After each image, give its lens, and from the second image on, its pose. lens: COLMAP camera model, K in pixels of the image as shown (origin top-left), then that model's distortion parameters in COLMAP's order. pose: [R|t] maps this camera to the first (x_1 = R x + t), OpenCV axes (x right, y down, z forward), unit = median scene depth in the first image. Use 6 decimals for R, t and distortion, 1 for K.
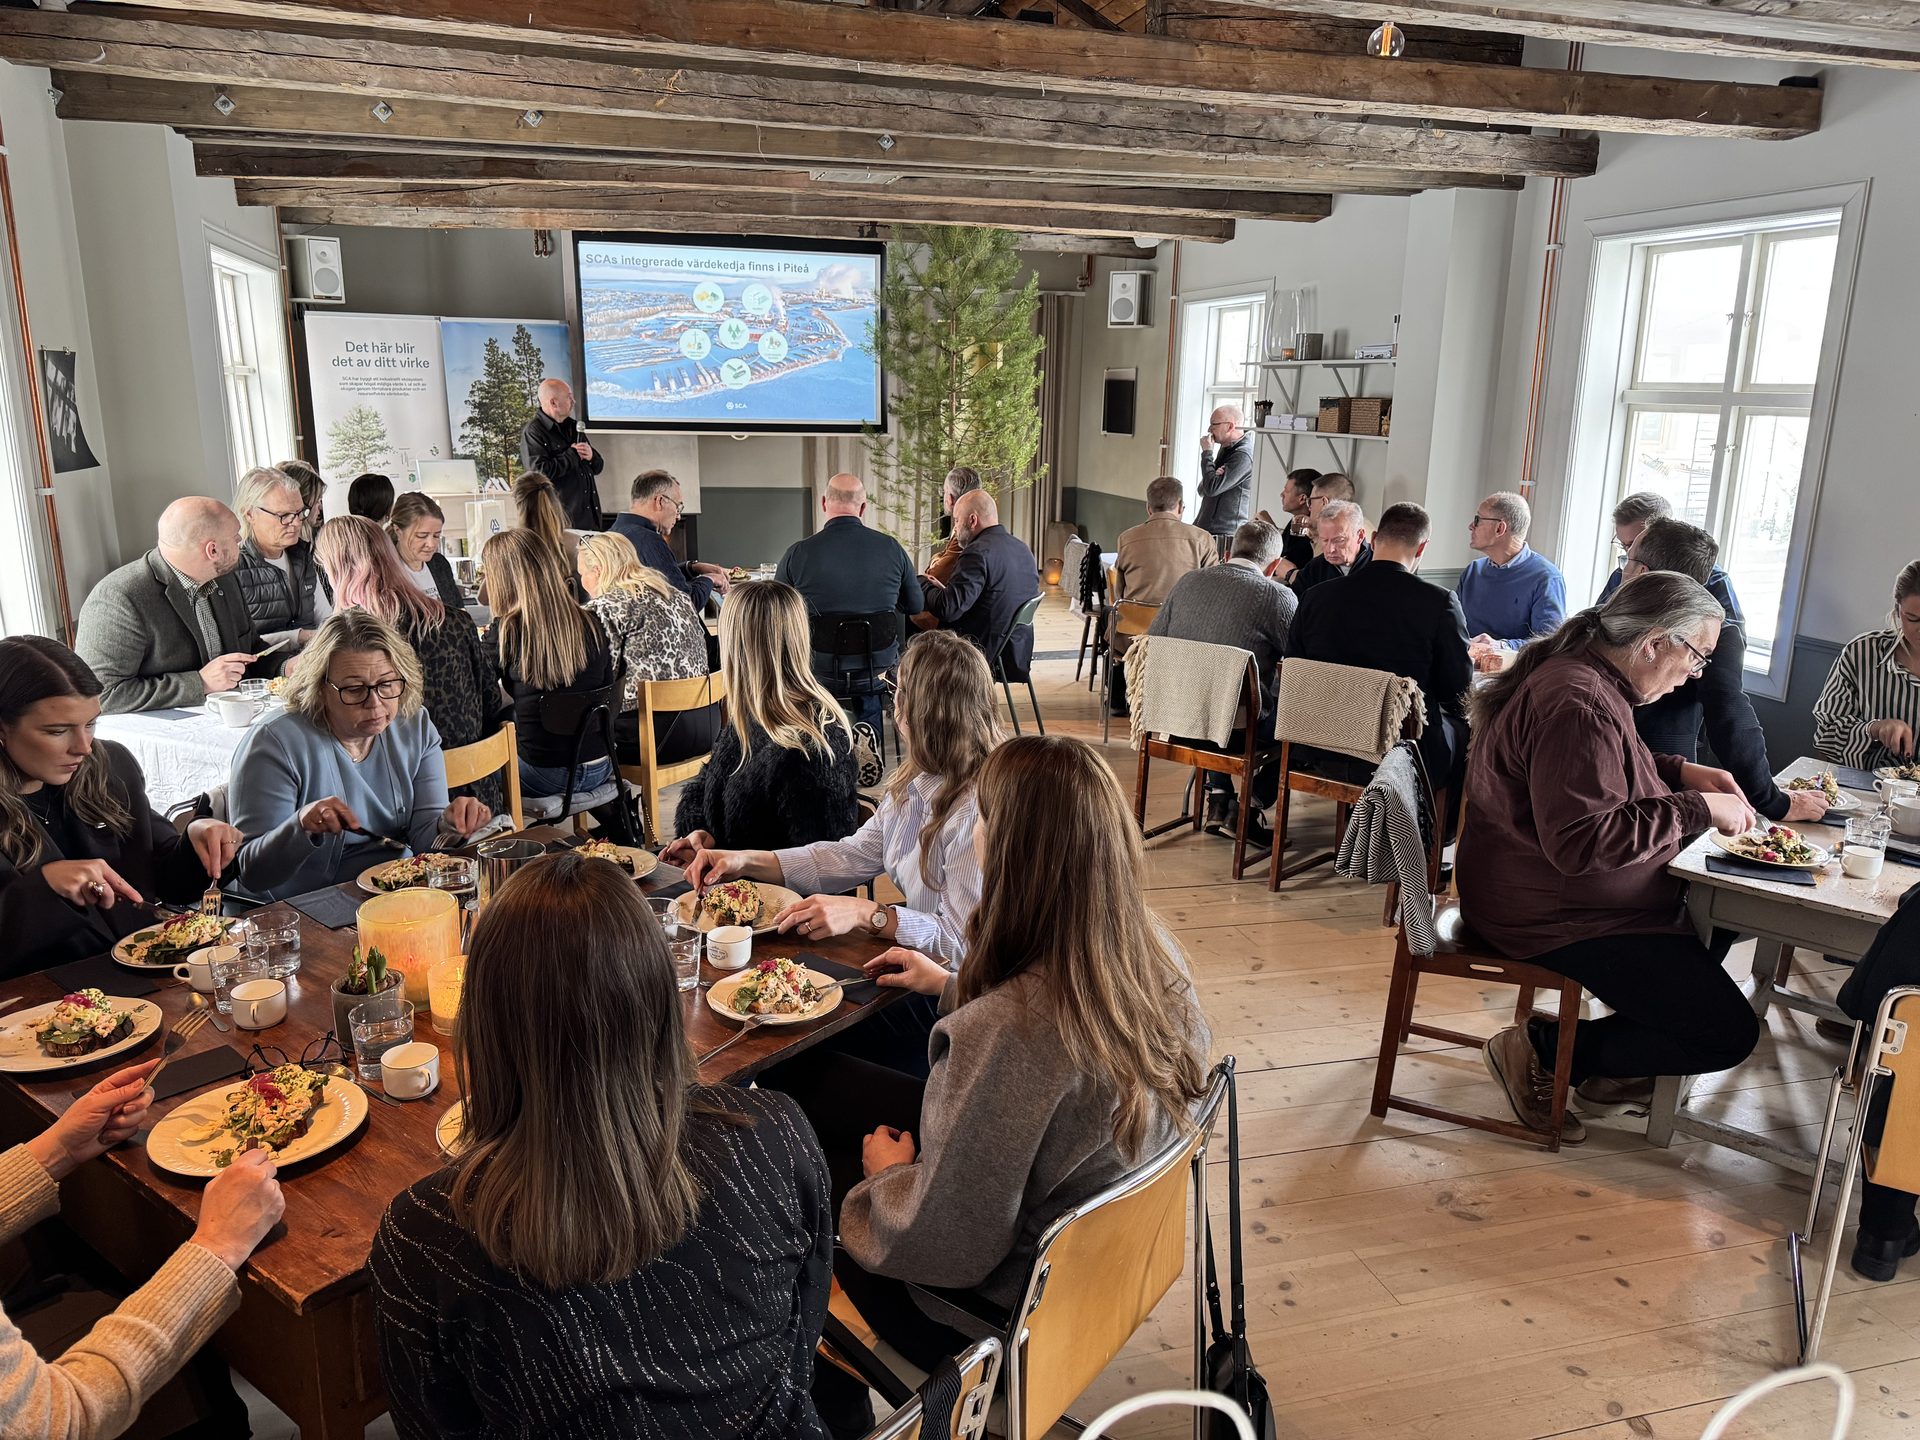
lens RADIAL K [[1379.3, 0, 956.3], [0, 1379.3, 734.0], [0, 0, 1]] dist [0.032988, -0.039748]
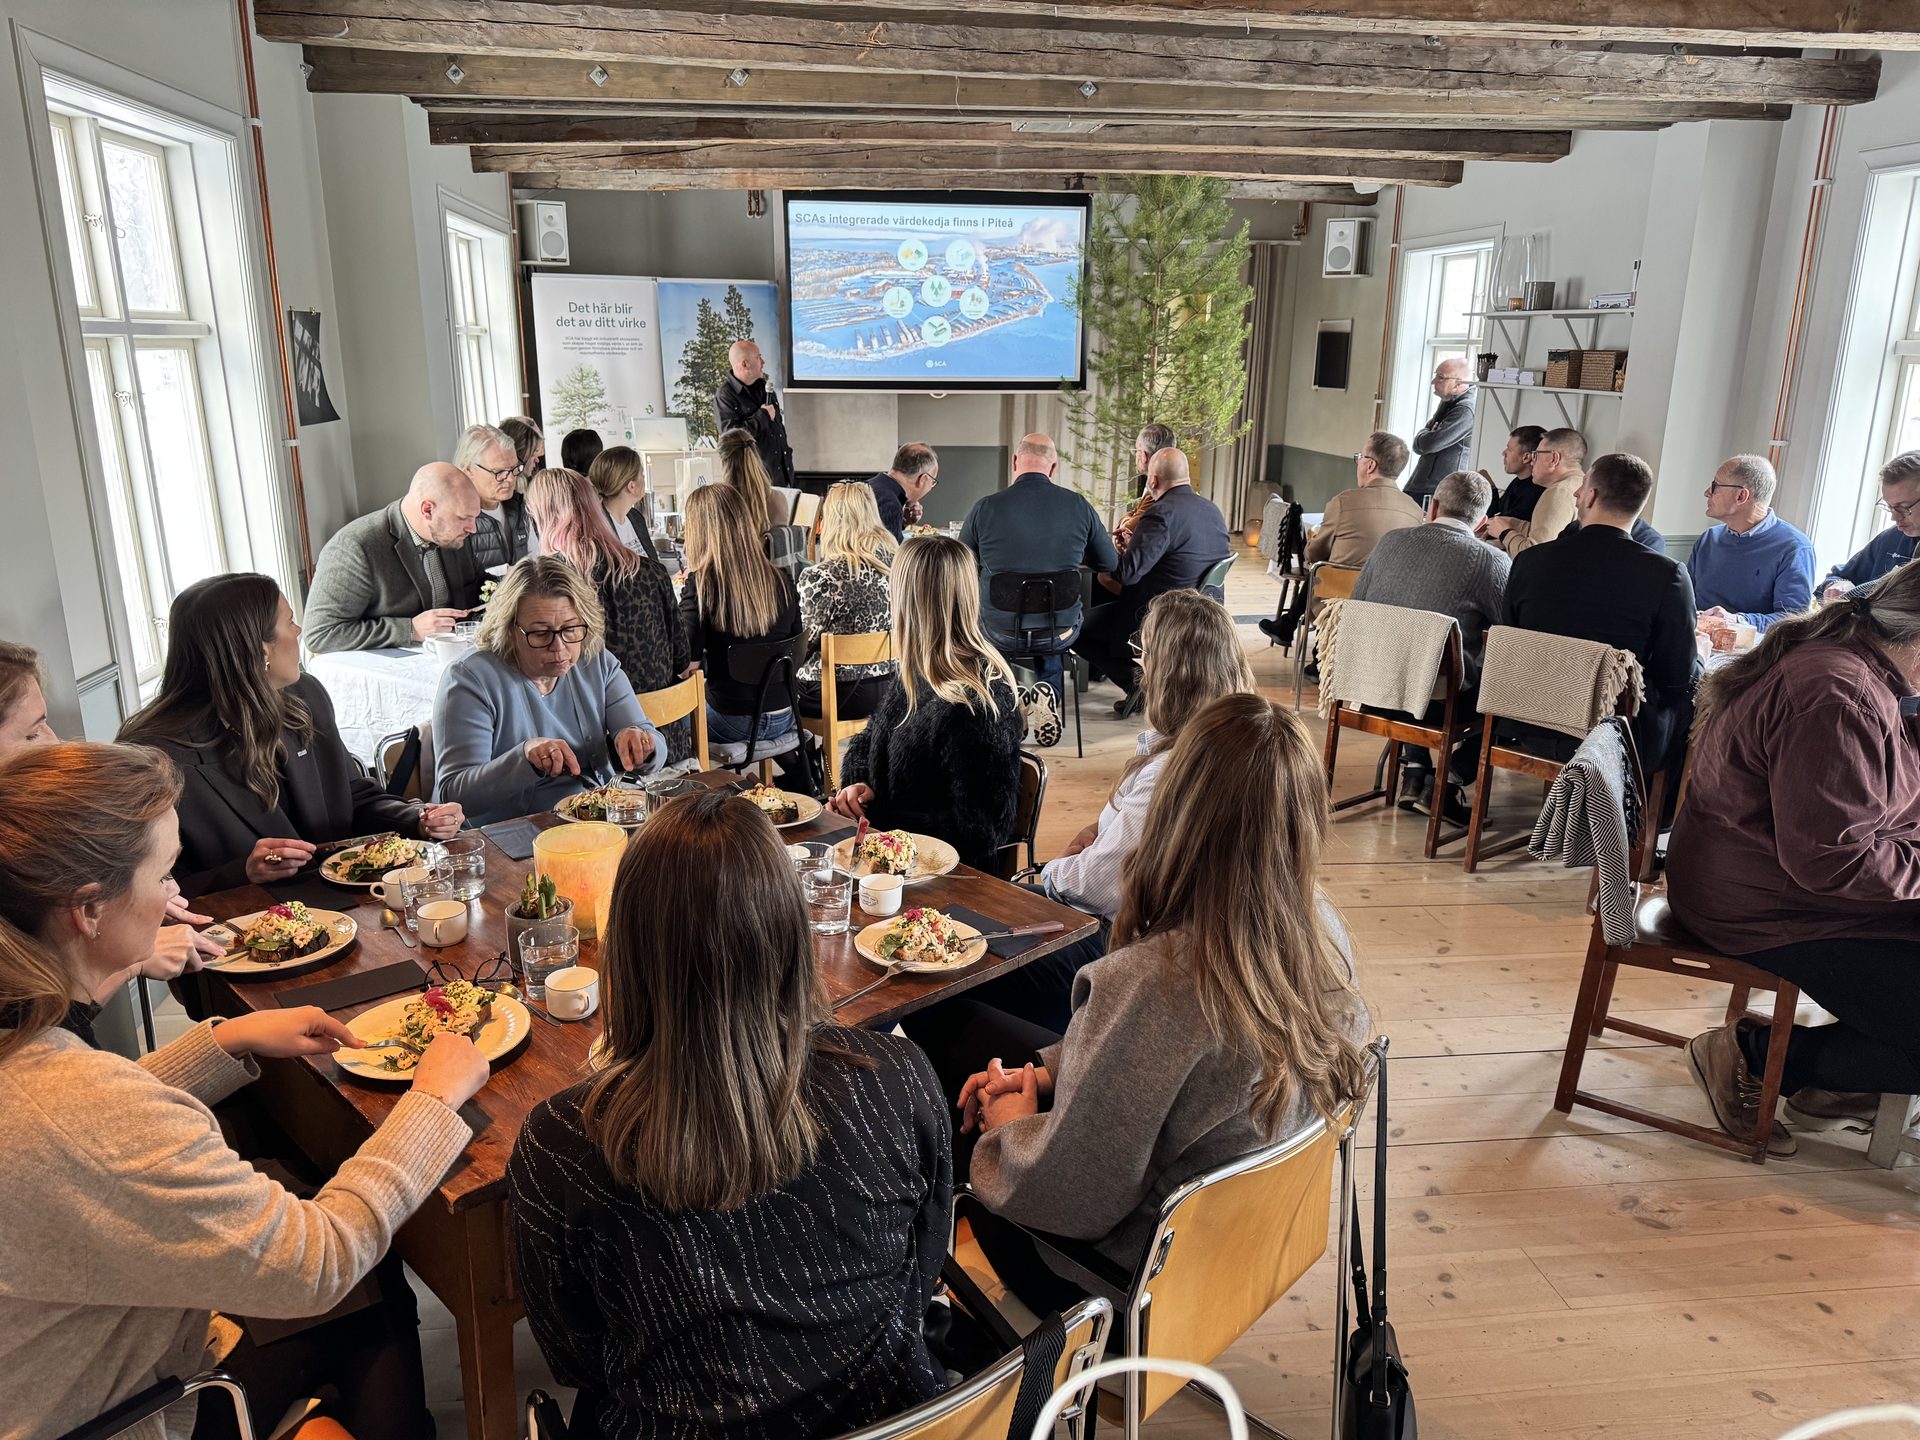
lens RADIAL K [[1379.3, 0, 946.0], [0, 1379.3, 735.4], [0, 0, 1]] dist [0.032988, -0.039748]
pose [[0.988099, 0.036284, -0.149480, 0.012514], [-0.031910, 0.998992, 0.031559, 0.001466], [0.150474, -0.026413, 0.988261, 0.003725]]
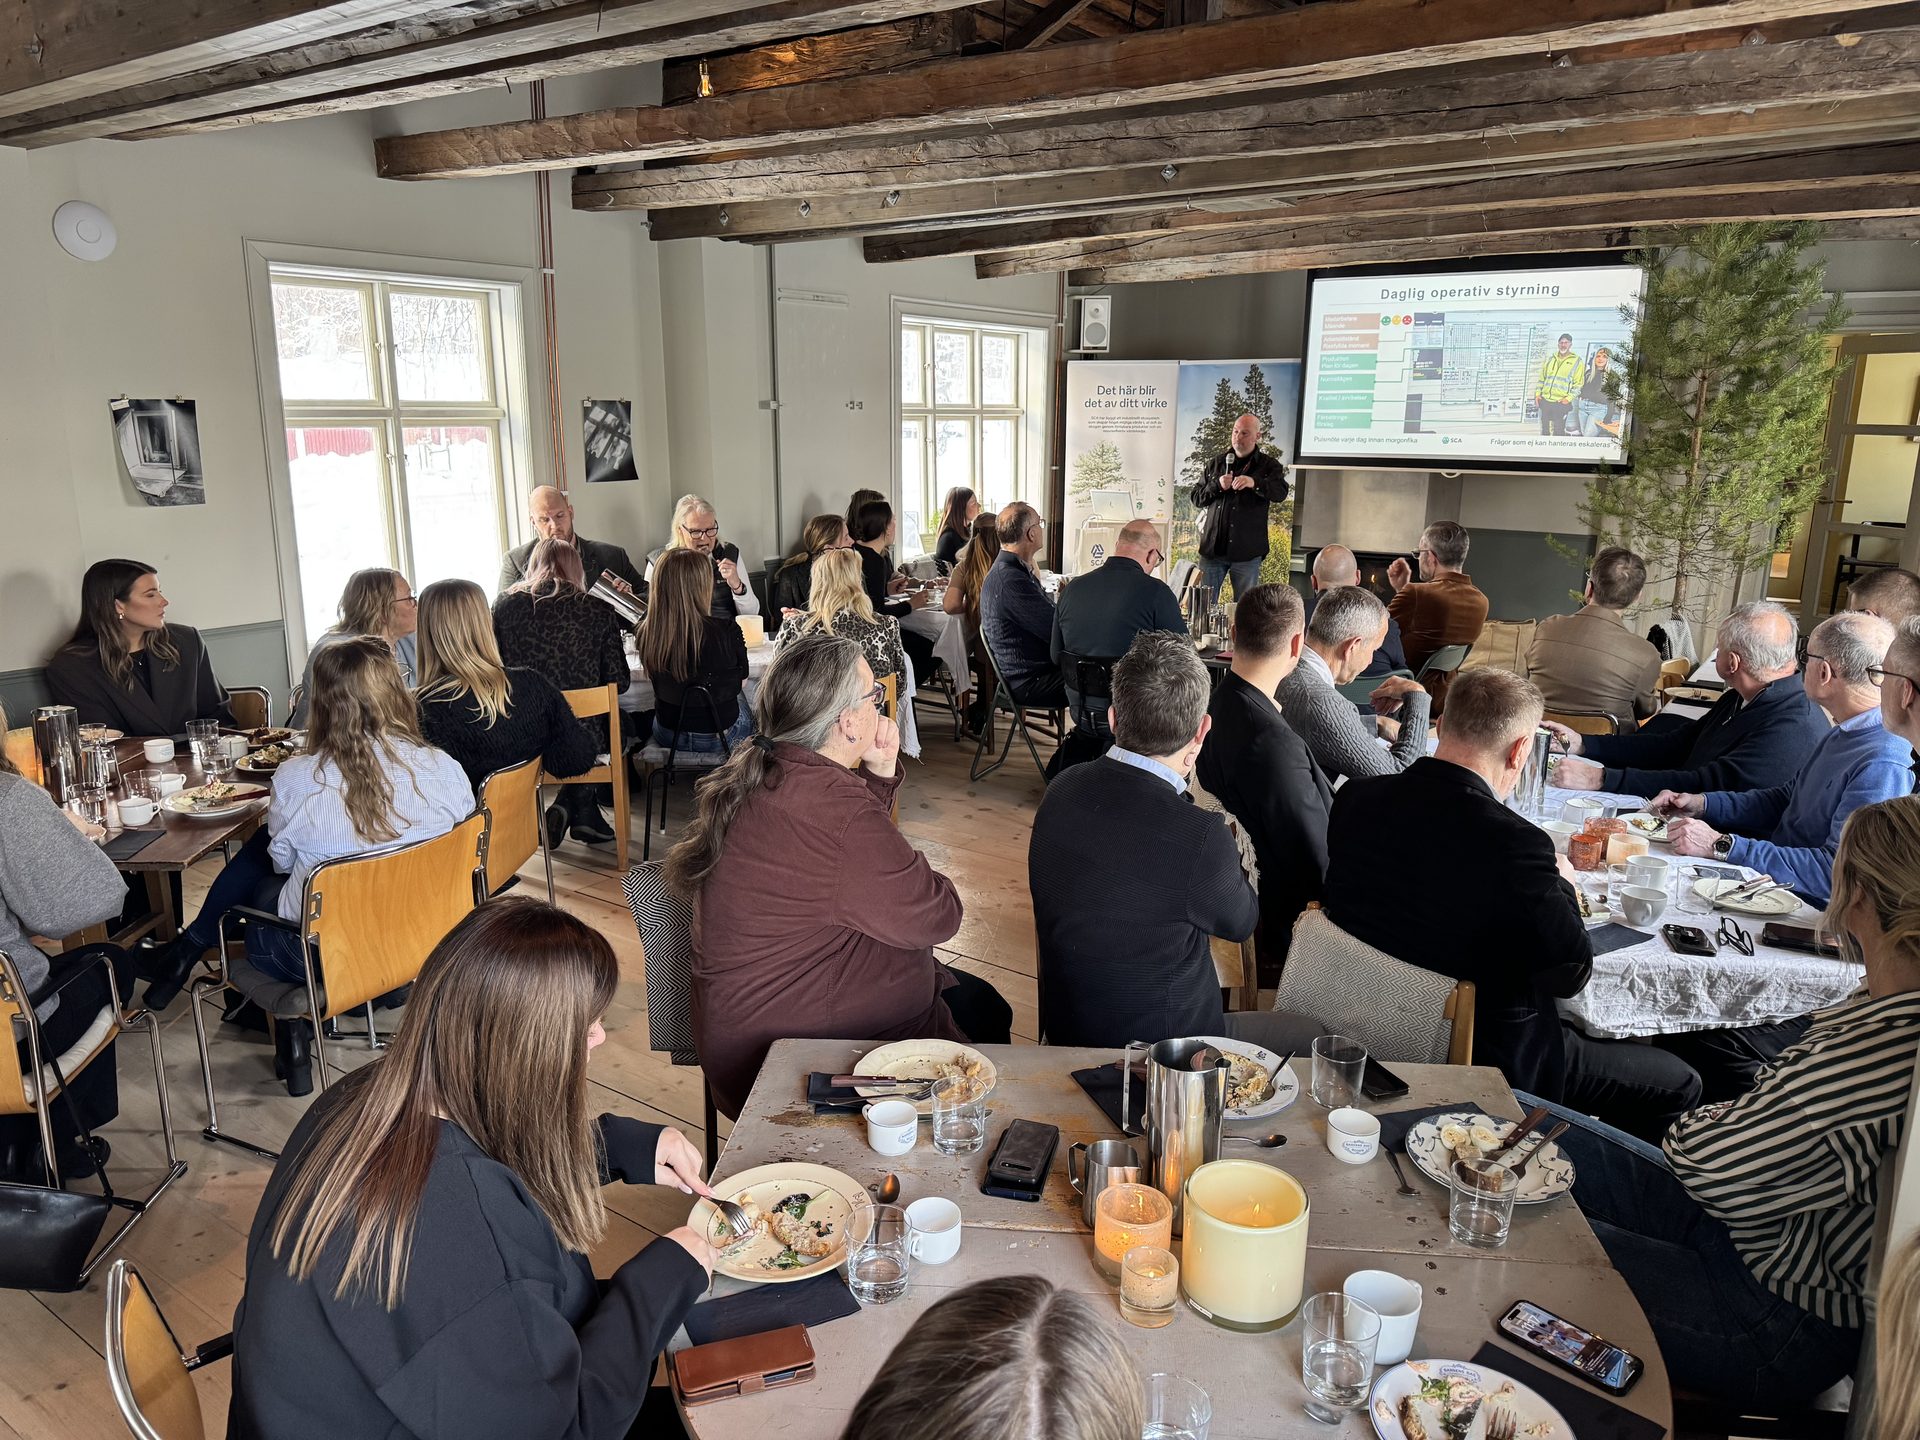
lens RADIAL K [[1379.3, 0, 952.6], [0, 1379.3, 765.5], [0, 0, 1]] dist [0.032988, -0.039748]
pose [[0.627073, 0.187459, -0.756068, 0.629145], [-0.189204, 0.978199, 0.085610, -0.071067], [0.755633, 0.089367, 0.648870, 0.276725]]
